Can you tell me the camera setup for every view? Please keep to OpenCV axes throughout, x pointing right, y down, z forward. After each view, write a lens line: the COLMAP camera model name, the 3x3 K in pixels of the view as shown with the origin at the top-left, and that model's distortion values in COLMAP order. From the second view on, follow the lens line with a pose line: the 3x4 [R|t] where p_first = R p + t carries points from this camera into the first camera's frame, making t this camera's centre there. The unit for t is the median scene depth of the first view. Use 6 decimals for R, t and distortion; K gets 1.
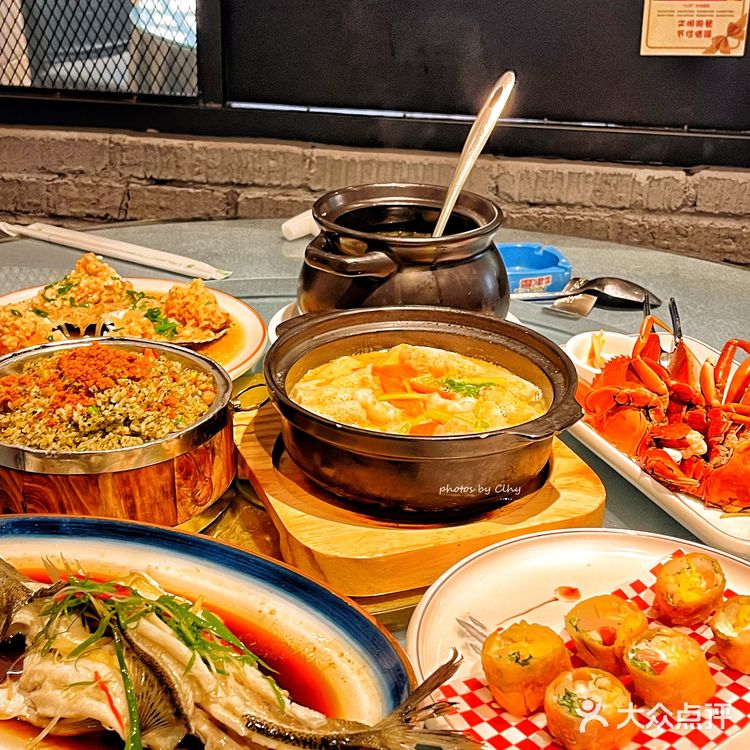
lens RADIAL K [[1201.4, 0, 377.4], [0, 1201.4, 370.7], [0, 0, 1]] dist [0.079781, 0.000000]
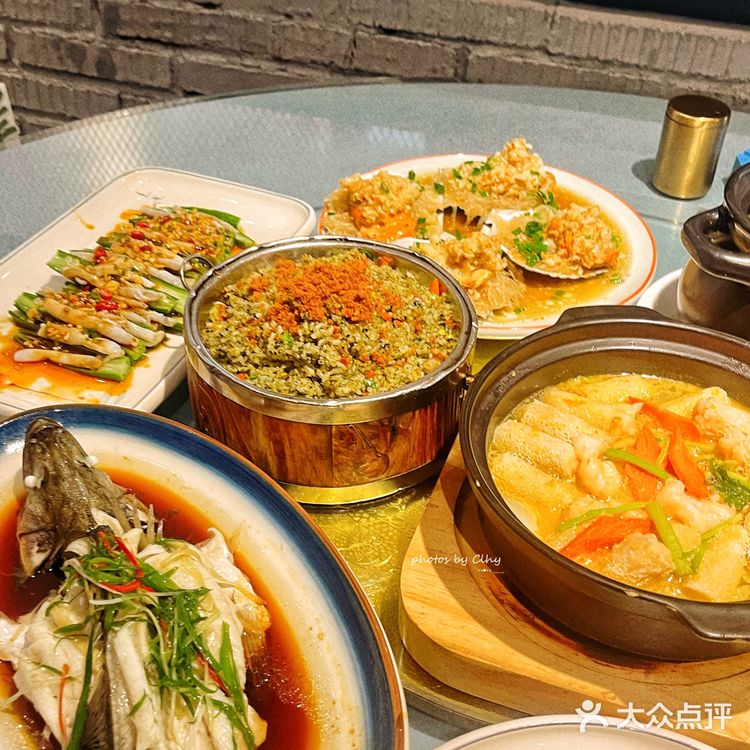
lens RADIAL K [[997.6, 0, 374.2], [0, 997.6, 373.6], [0, 0, 1]] dist [0.063583, 0.000000]
pose [[0.753928, 0.410036, -0.513285, 0.200789], [-0.289809, 0.908759, 0.300279, -0.177709], [0.589578, -0.077634, 0.803972, 0.393610]]
